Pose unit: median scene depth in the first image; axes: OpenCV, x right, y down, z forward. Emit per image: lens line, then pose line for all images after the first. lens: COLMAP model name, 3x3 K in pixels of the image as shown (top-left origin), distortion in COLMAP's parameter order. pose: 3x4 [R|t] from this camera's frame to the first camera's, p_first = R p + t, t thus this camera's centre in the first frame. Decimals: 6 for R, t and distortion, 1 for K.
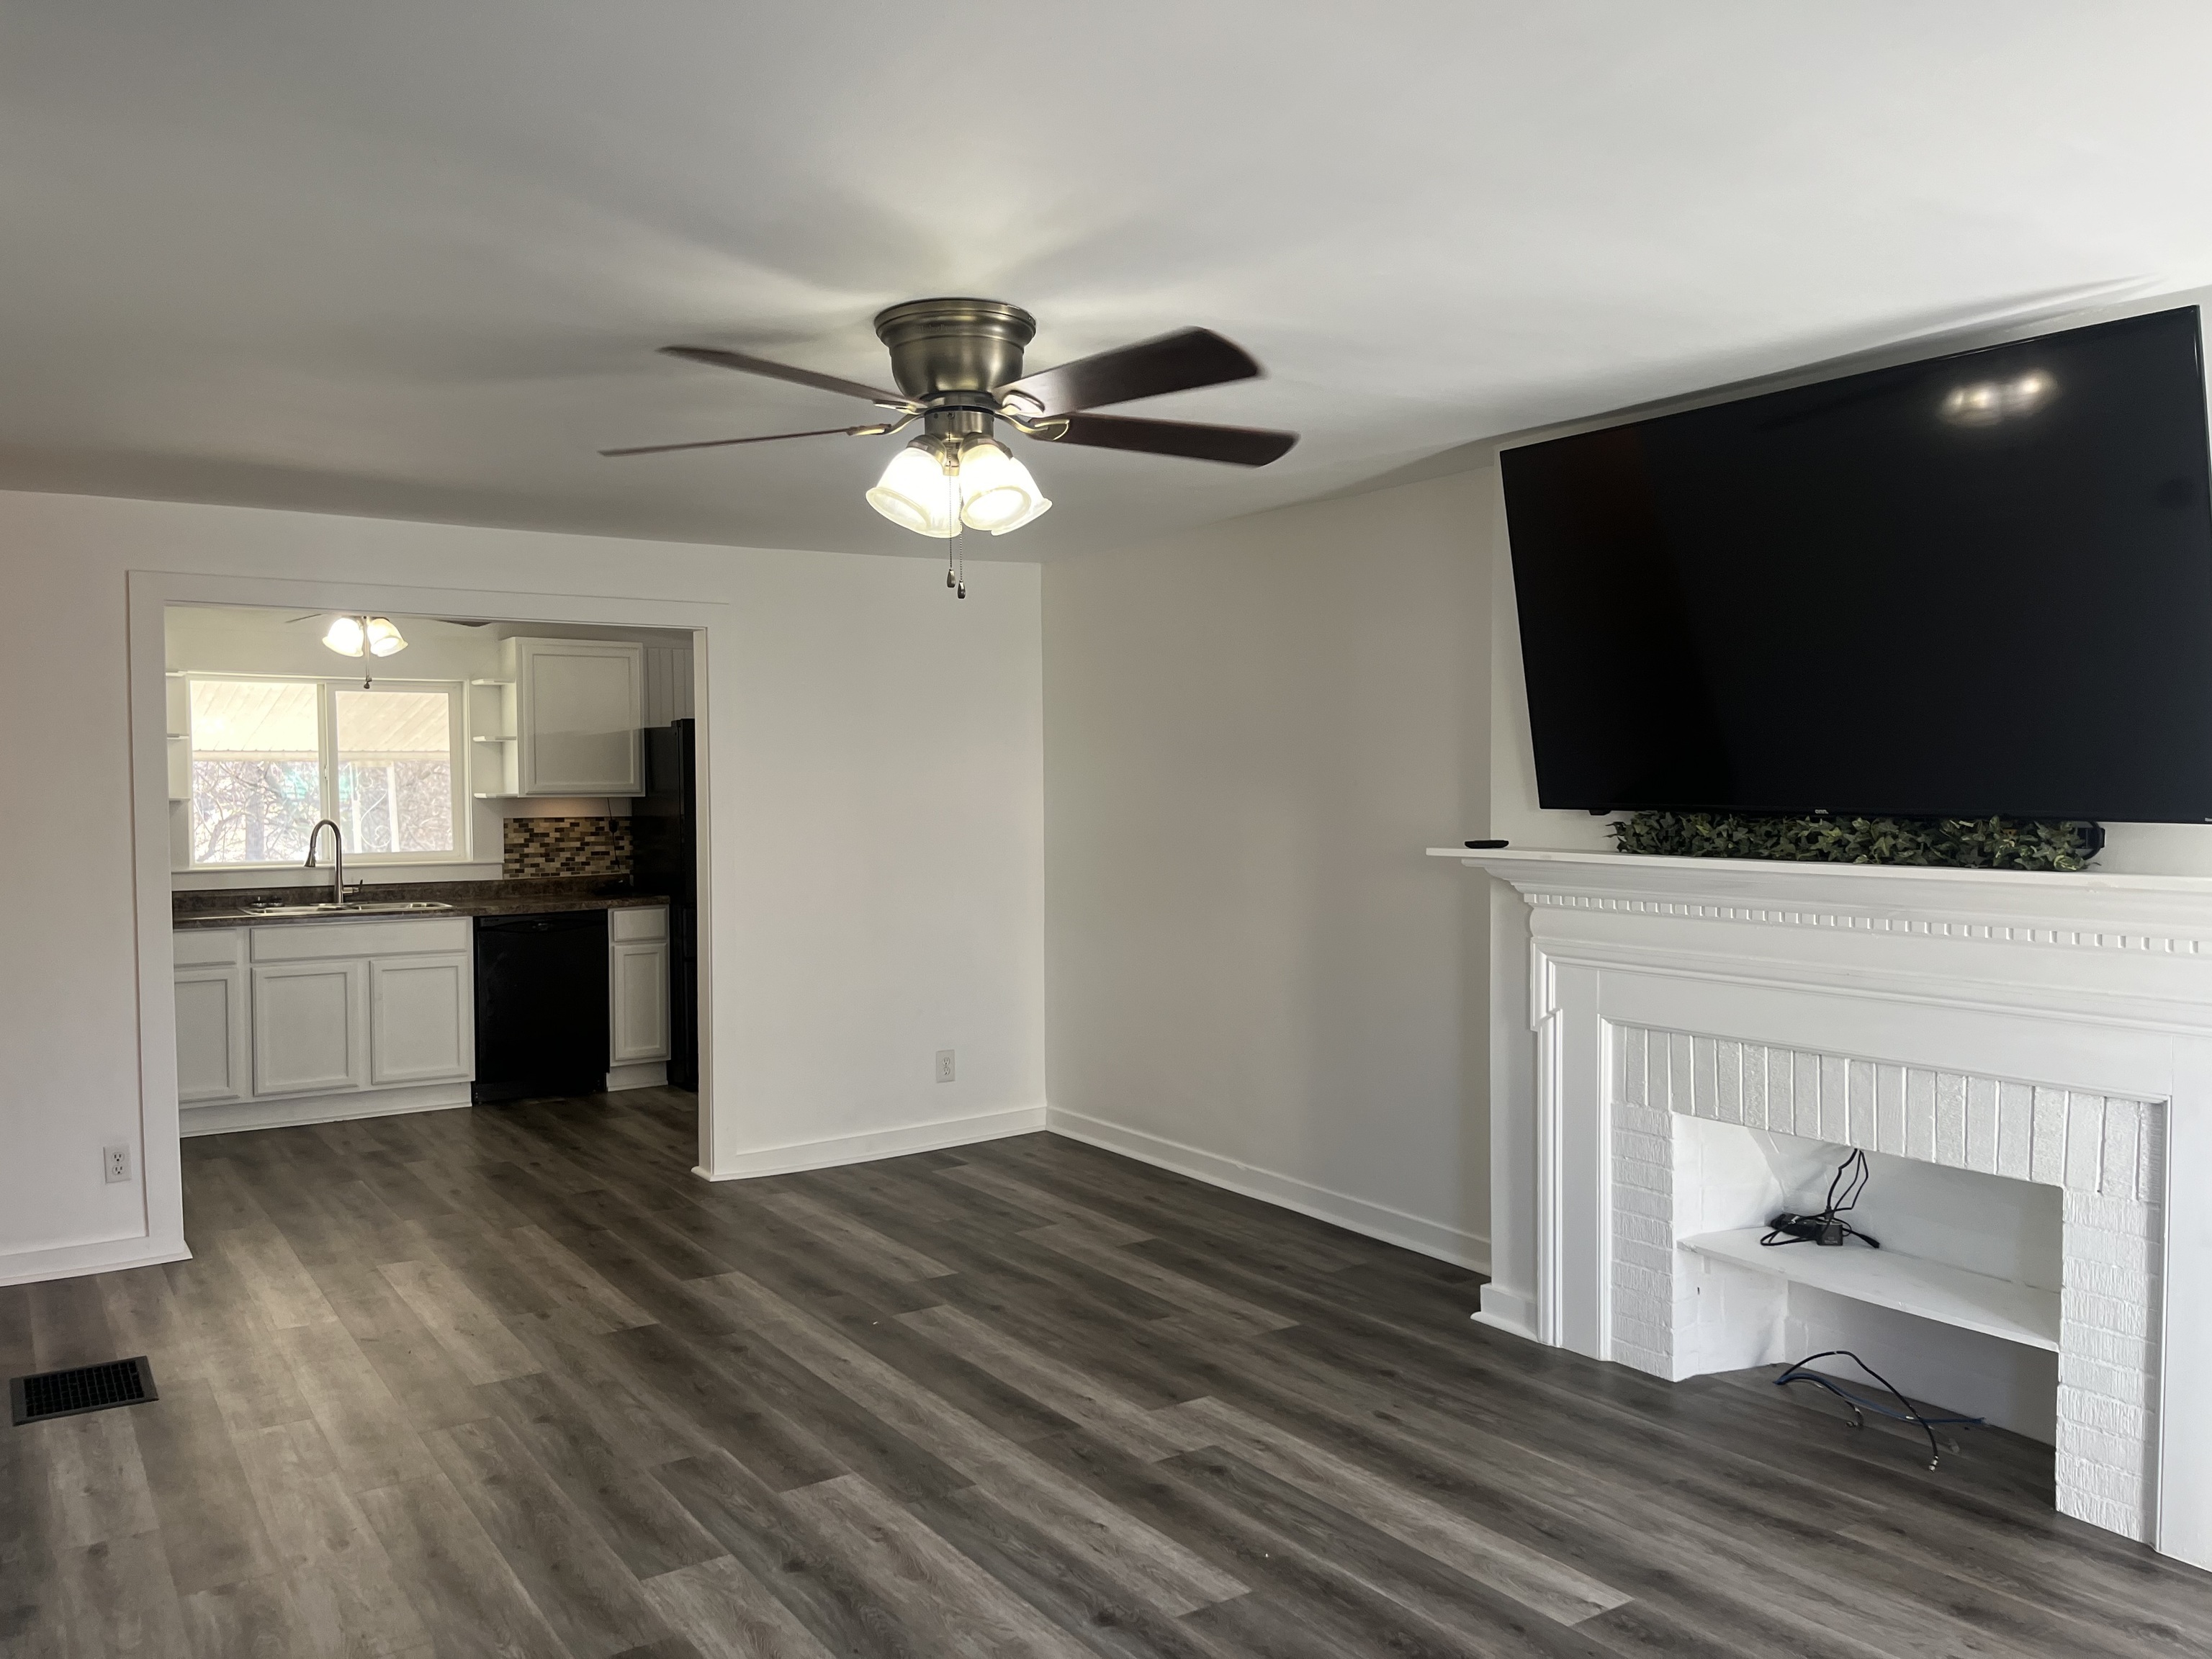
lens RADIAL K [[1687.1, 0, 1091.3], [0, 1687.1, 829.2], [0, 0, 1]] dist [0.047115, -0.075259]
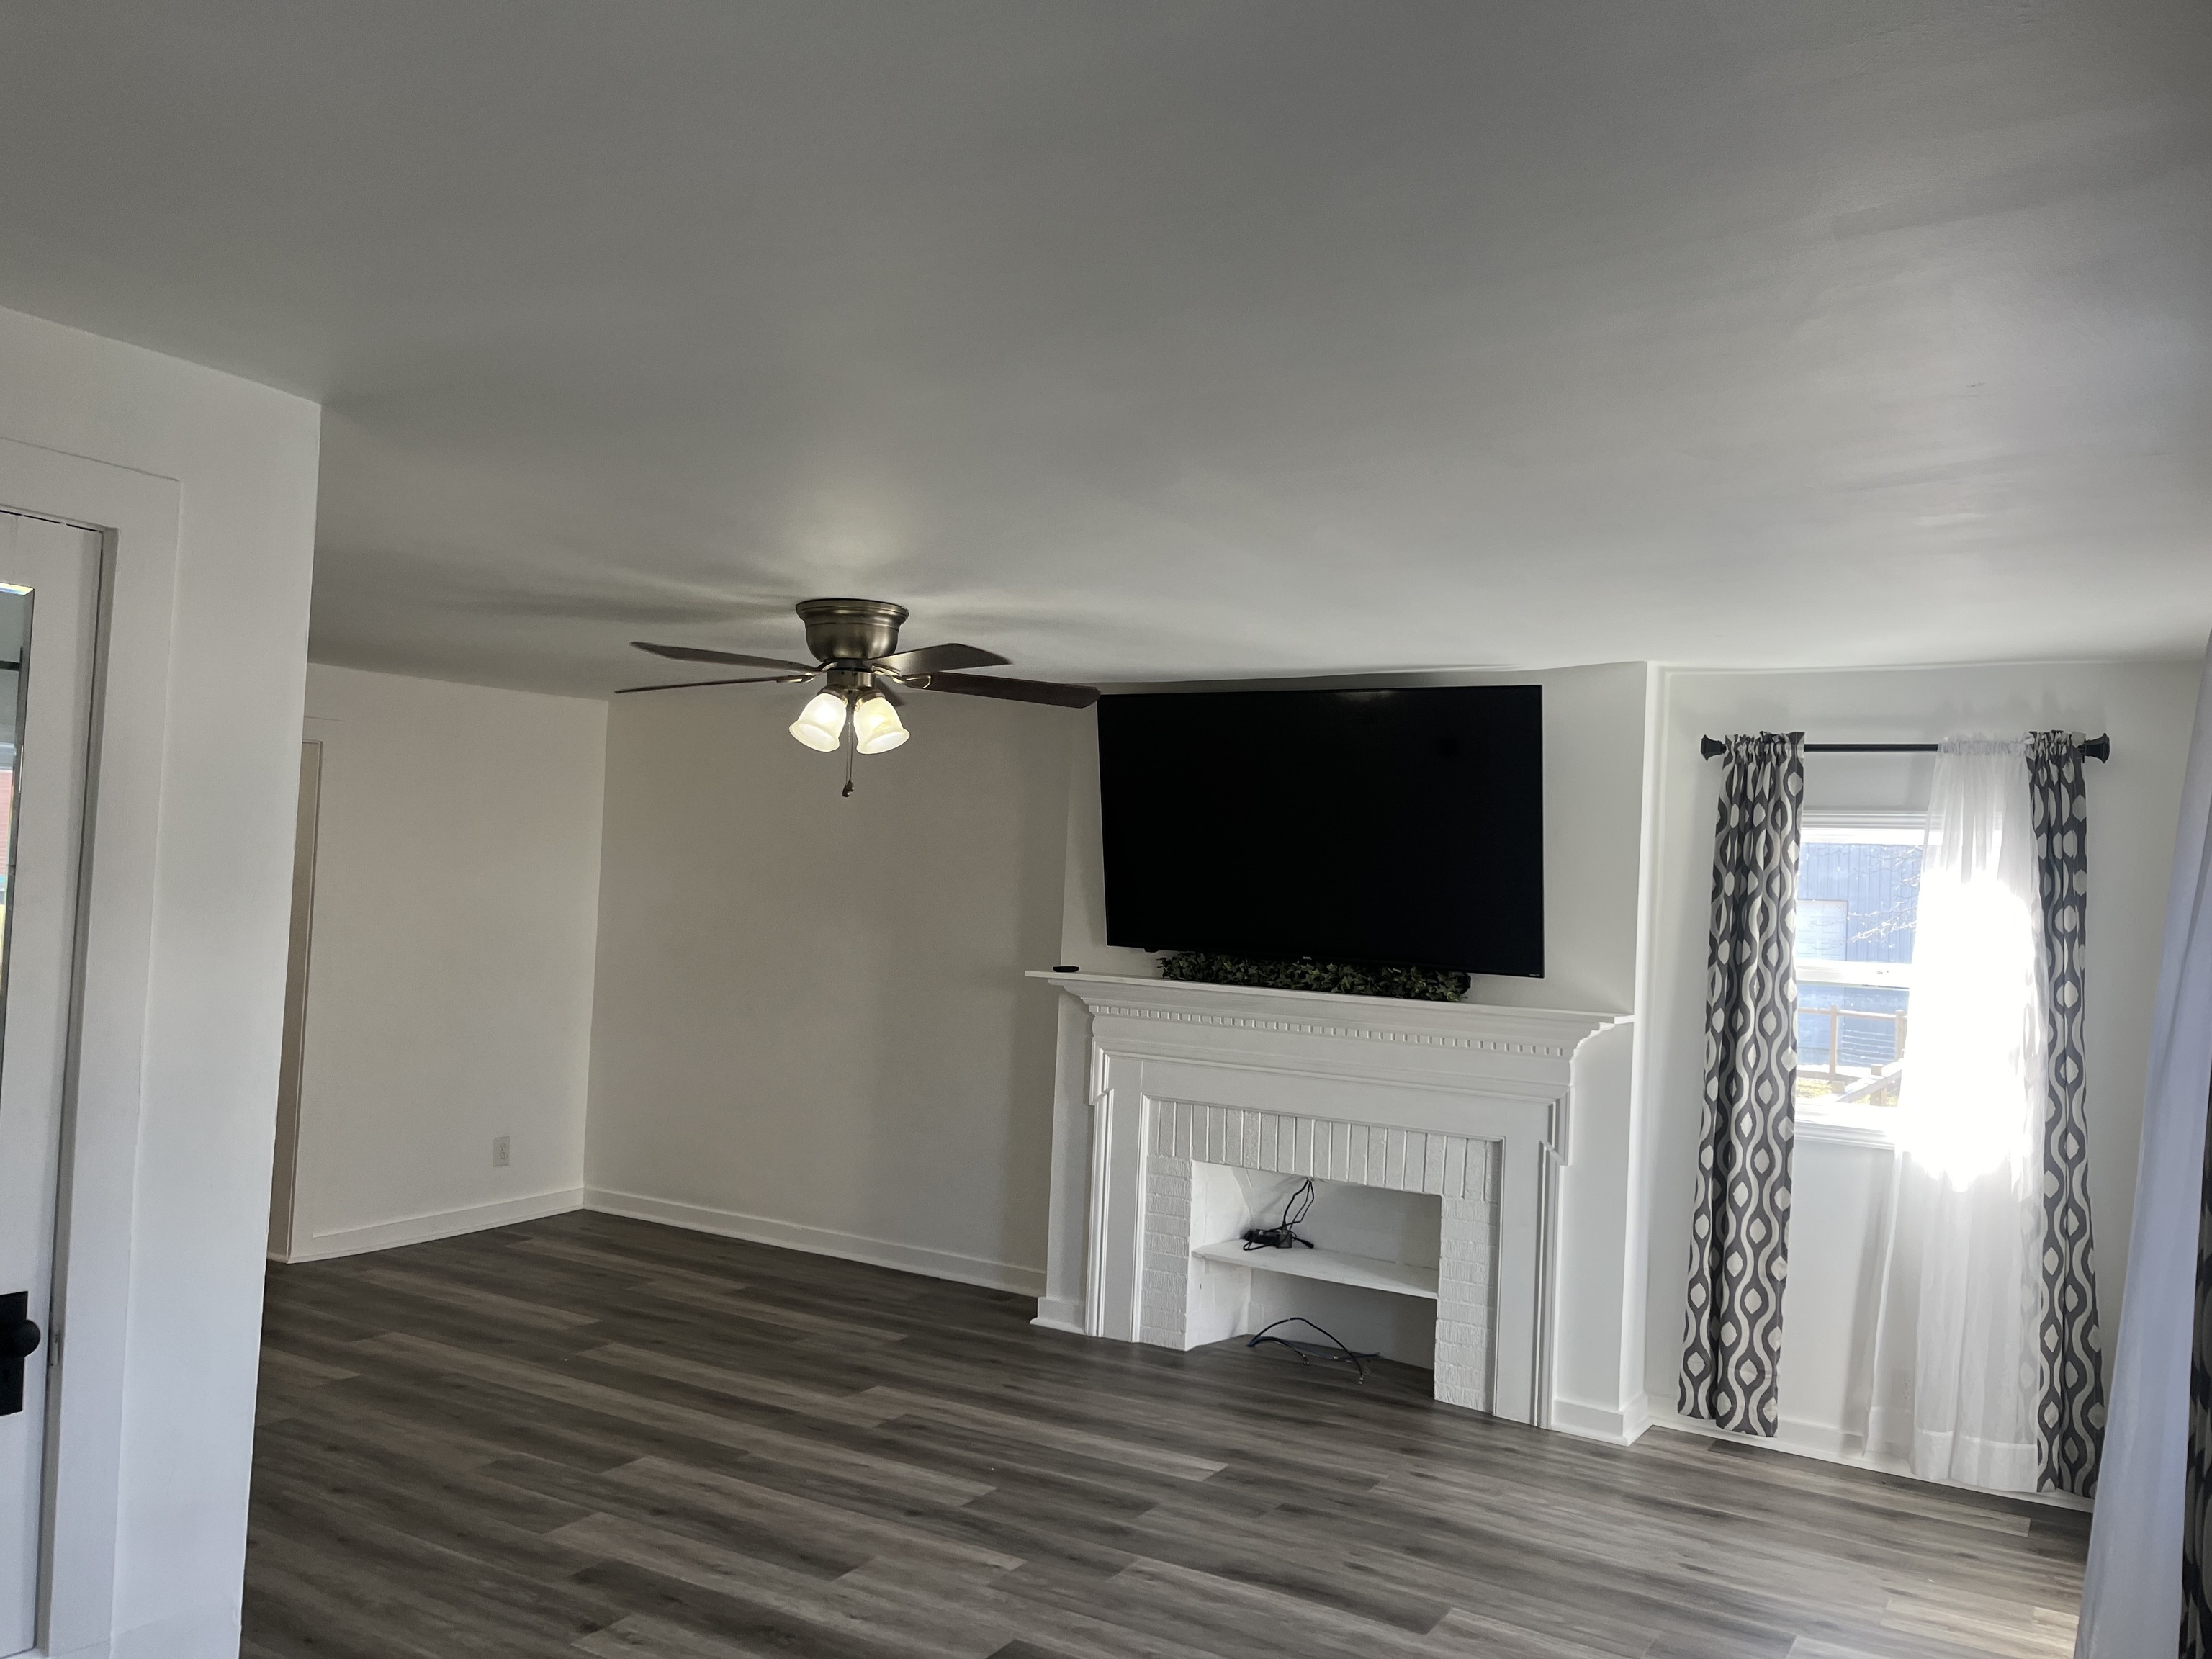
lens RADIAL K [[1687.1, 0, 1117.6], [0, 1687.1, 830.3], [0, 0, 1]] dist [0.047115, -0.075259]
pose [[0.903088, 0.061389, 0.425045, -0.384981], [-0.038081, 0.997279, -0.063128, -0.022651], [-0.427764, 0.040824, 0.902968, -0.318997]]
